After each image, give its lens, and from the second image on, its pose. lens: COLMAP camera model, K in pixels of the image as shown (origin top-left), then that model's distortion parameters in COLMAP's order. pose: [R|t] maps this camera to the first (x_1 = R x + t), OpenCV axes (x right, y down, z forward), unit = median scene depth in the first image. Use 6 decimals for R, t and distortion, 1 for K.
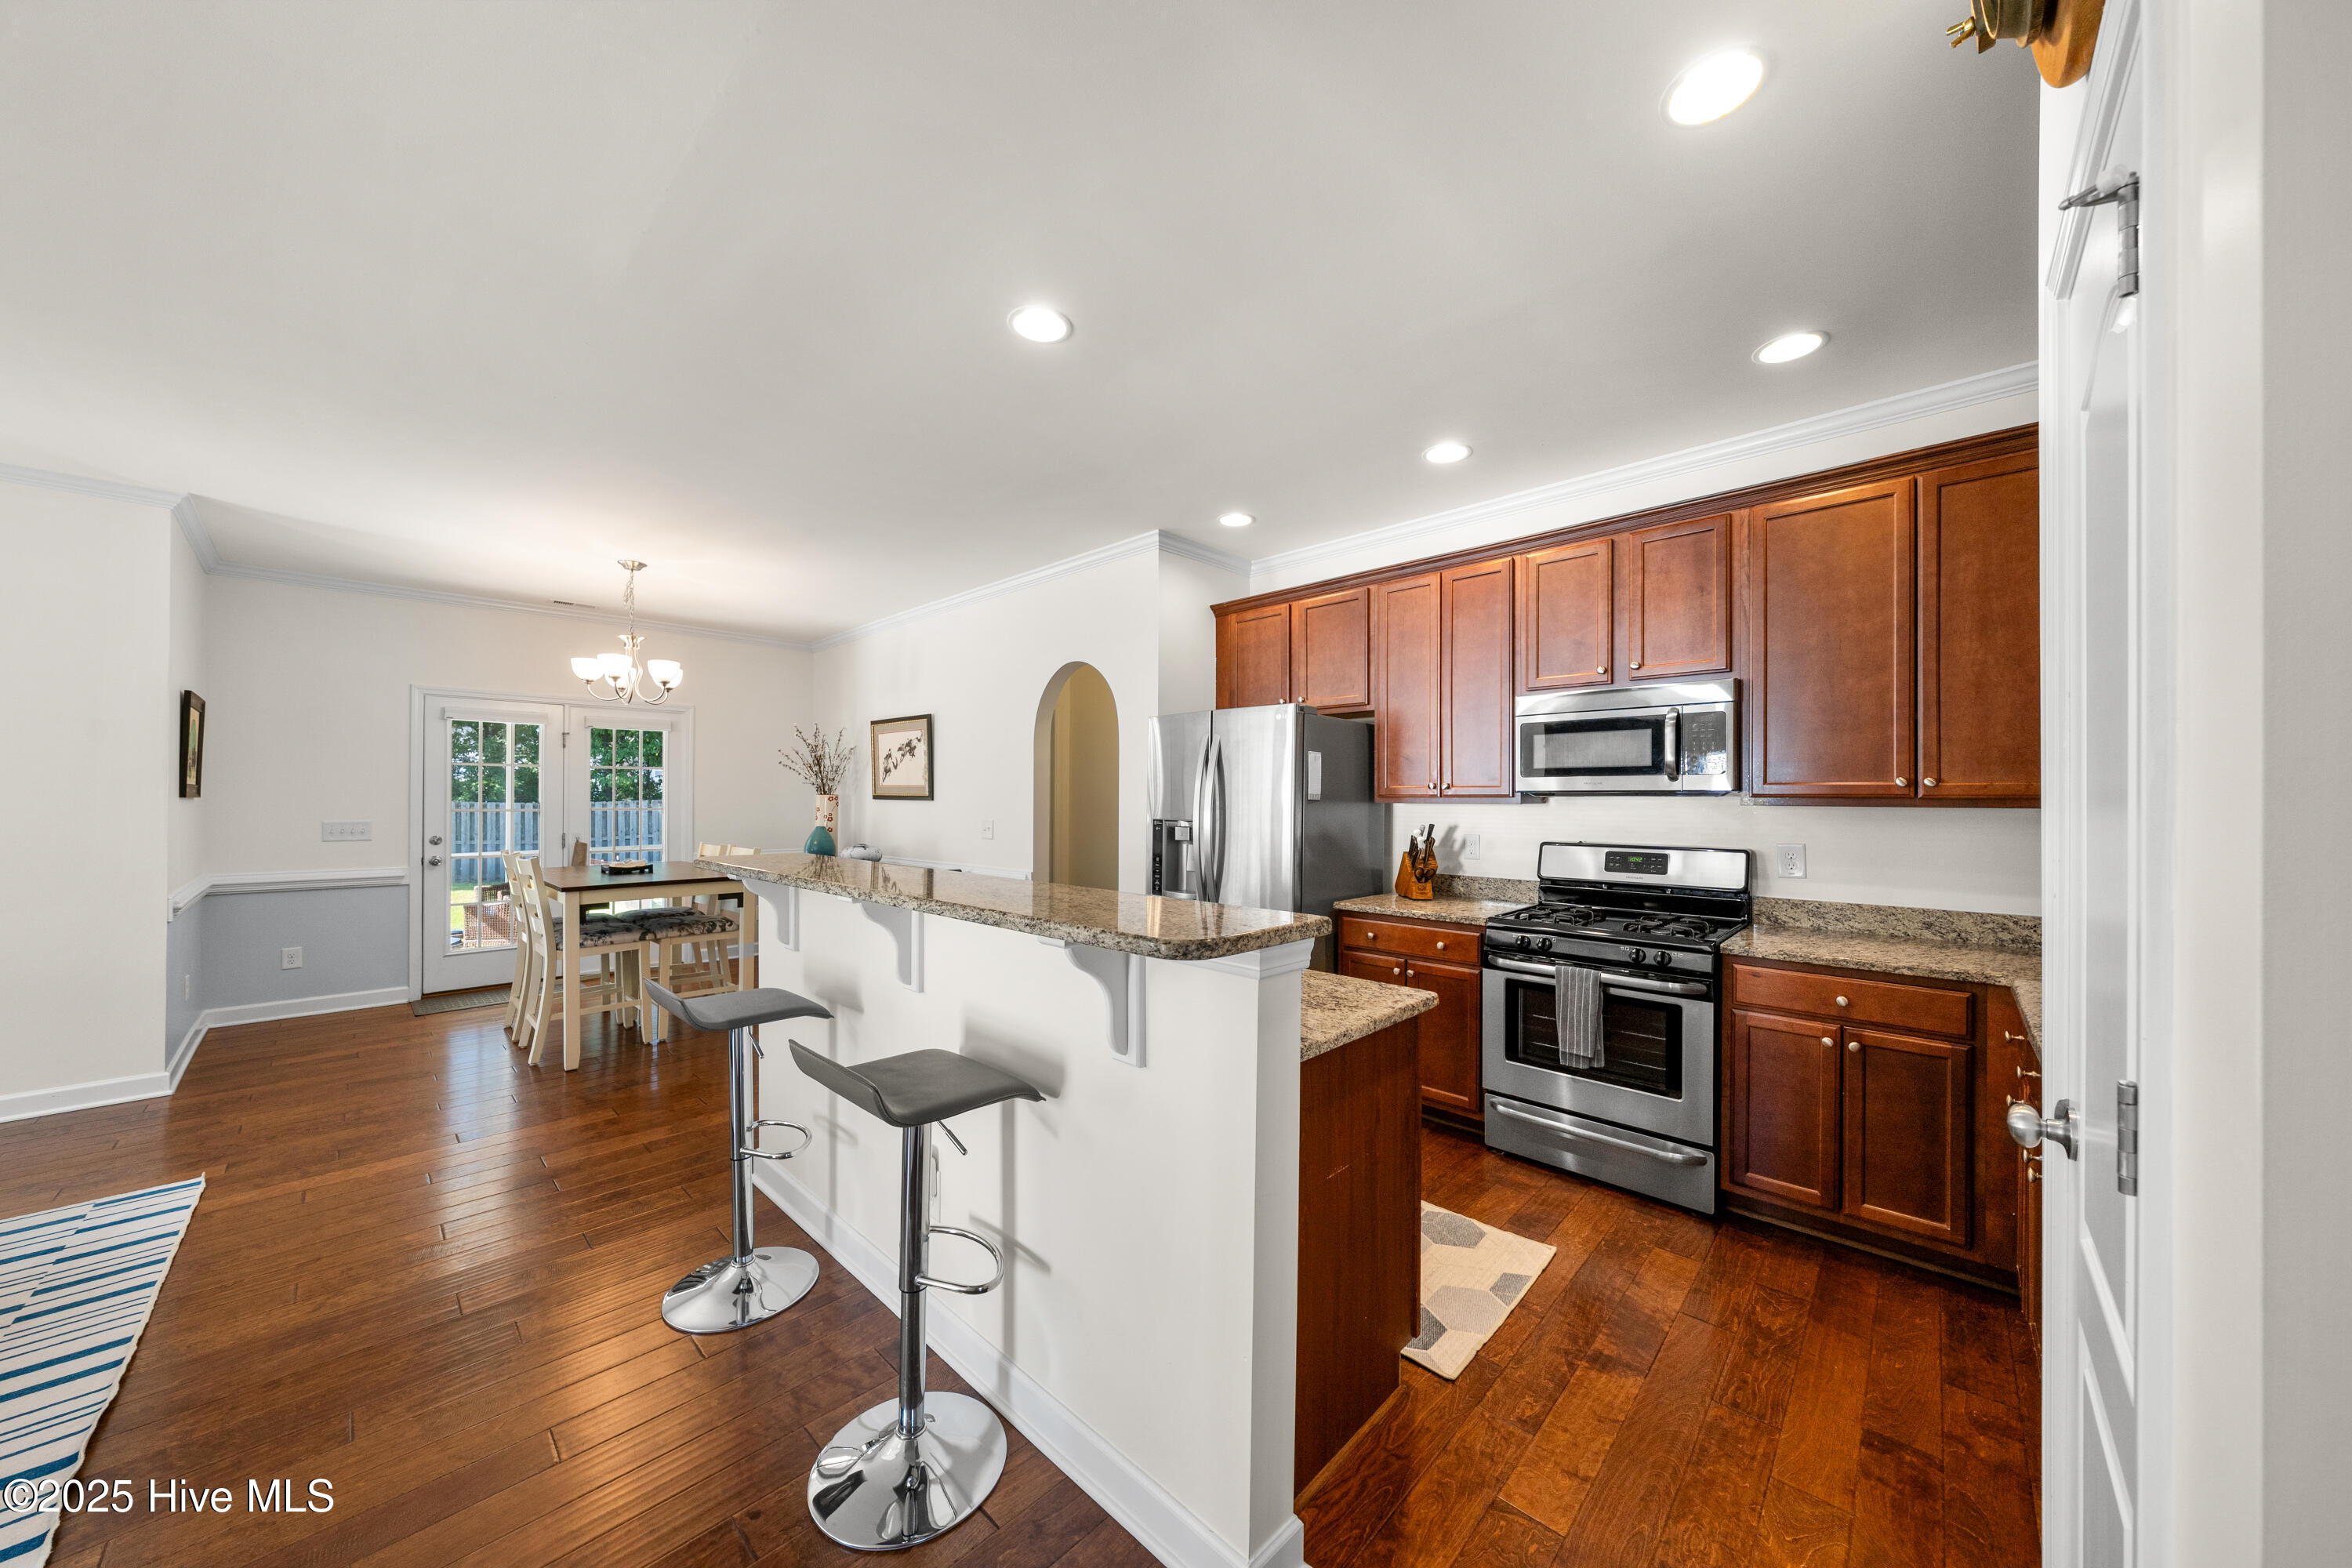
lens RADIAL K [[796.2, 0, 1176.6], [0, 796.2, 797.5], [0, 0, 1]] dist [-0.003623, 0.000360]
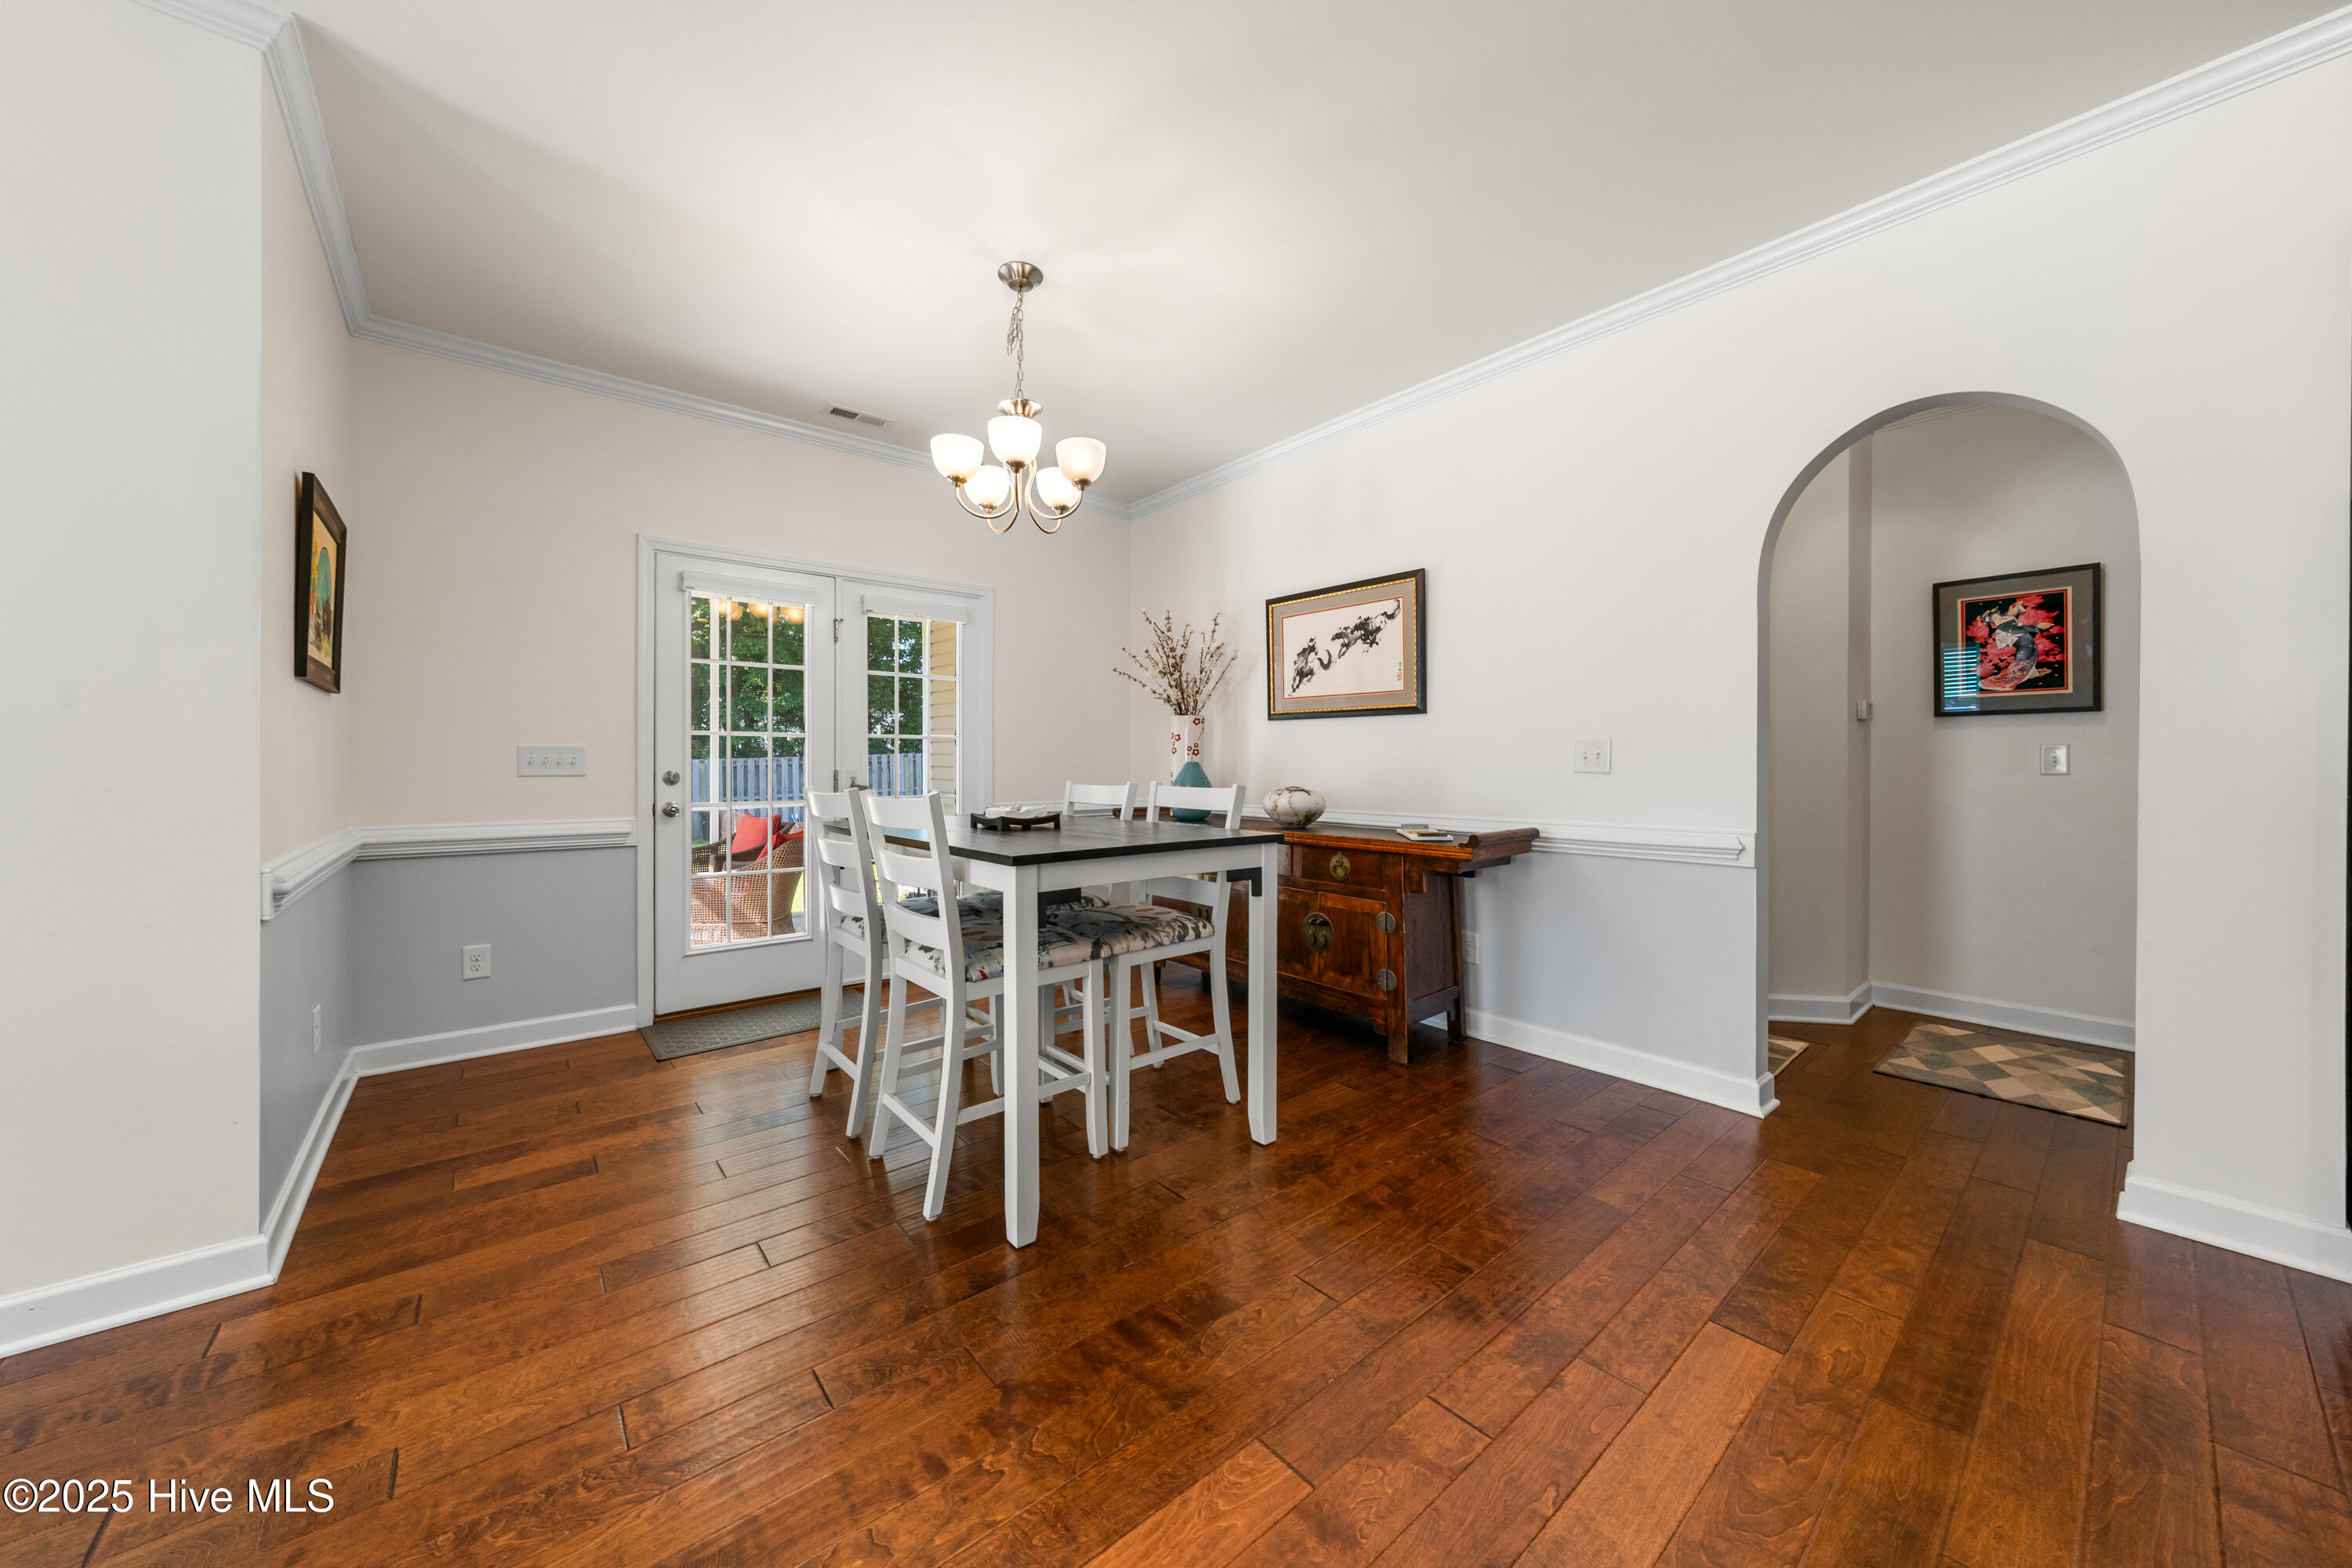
lens RADIAL K [[812.8, 0, 1166.7], [0, 812.8, 765.8], [0, 0, 1]] dist [-0.002164, -0.000122]
pose [[0.992874, -0.002226, -0.119149, -0.661158], [0.002688, 0.999990, 0.003712, 0.062514], [0.119139, -0.004005, 0.992869, 0.569465]]
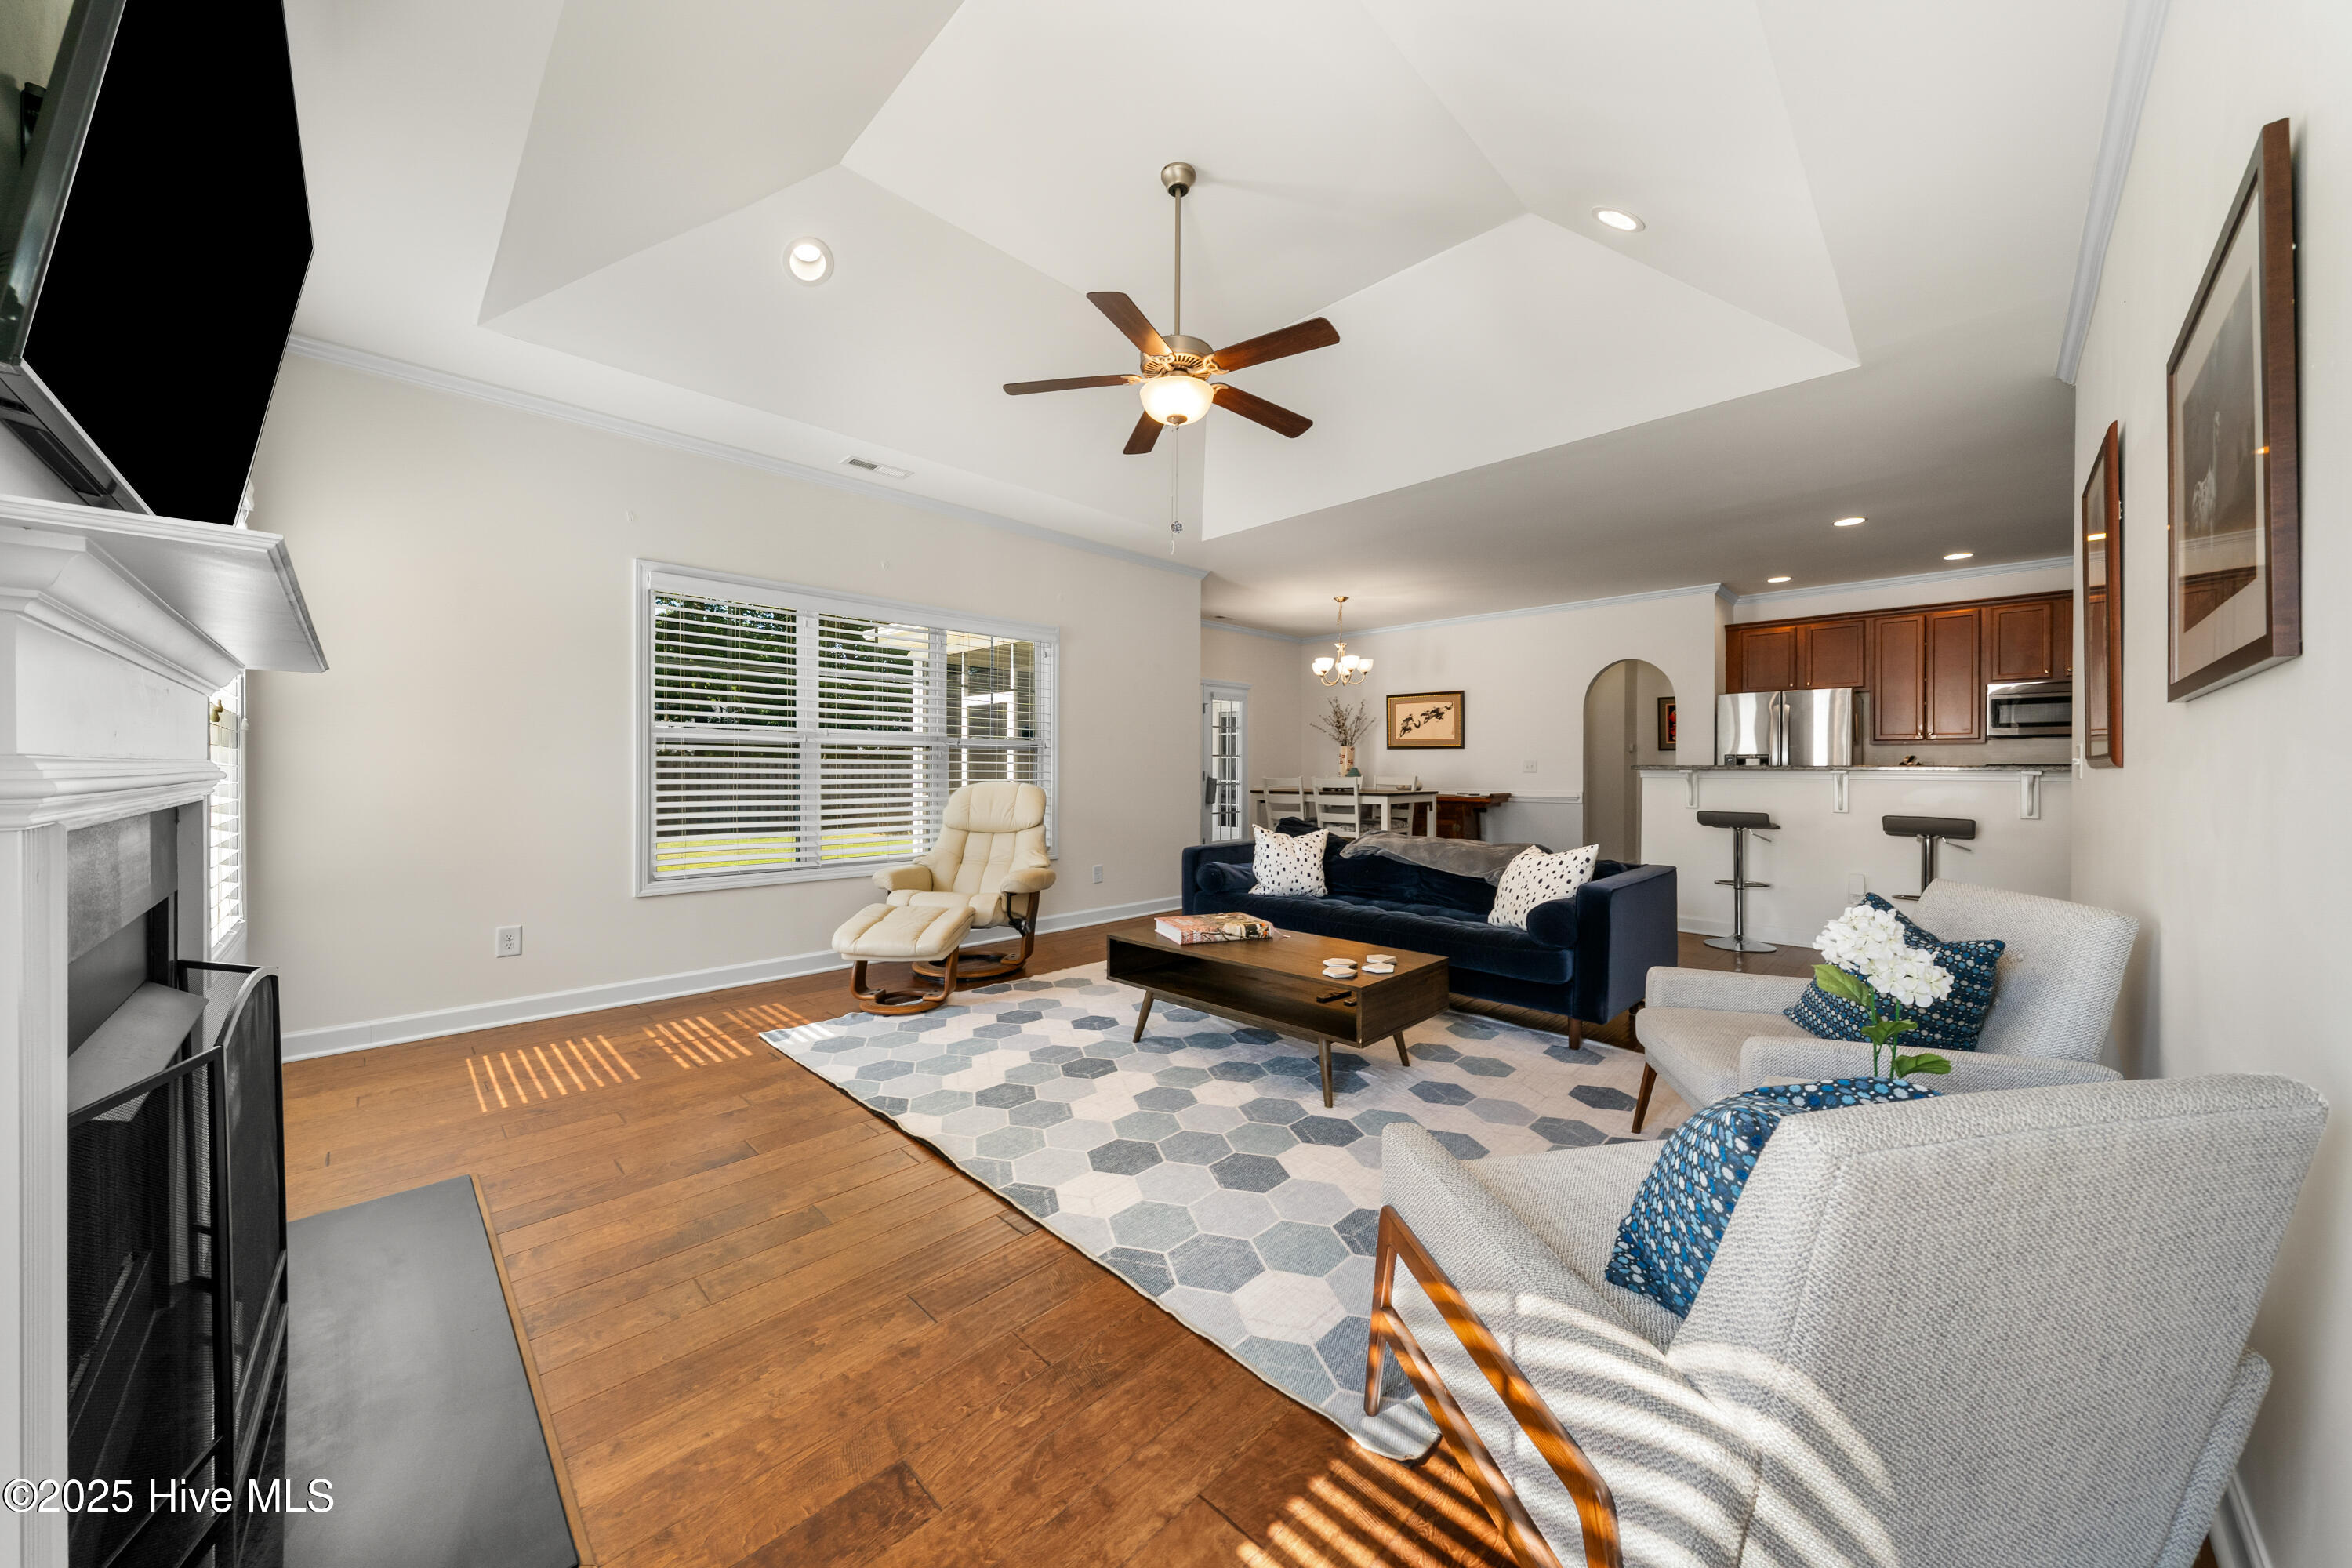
lens RADIAL K [[812.8, 0, 1166.7], [0, 812.8, 765.8], [0, 0, 1]] dist [-0.002164, -0.000122]
pose [[0.999631, 0.002513, -0.027051, -1.274568], [-0.002606, 0.999991, -0.003390, 0.066243], [0.027042, 0.003460, 0.999628, -0.837972]]
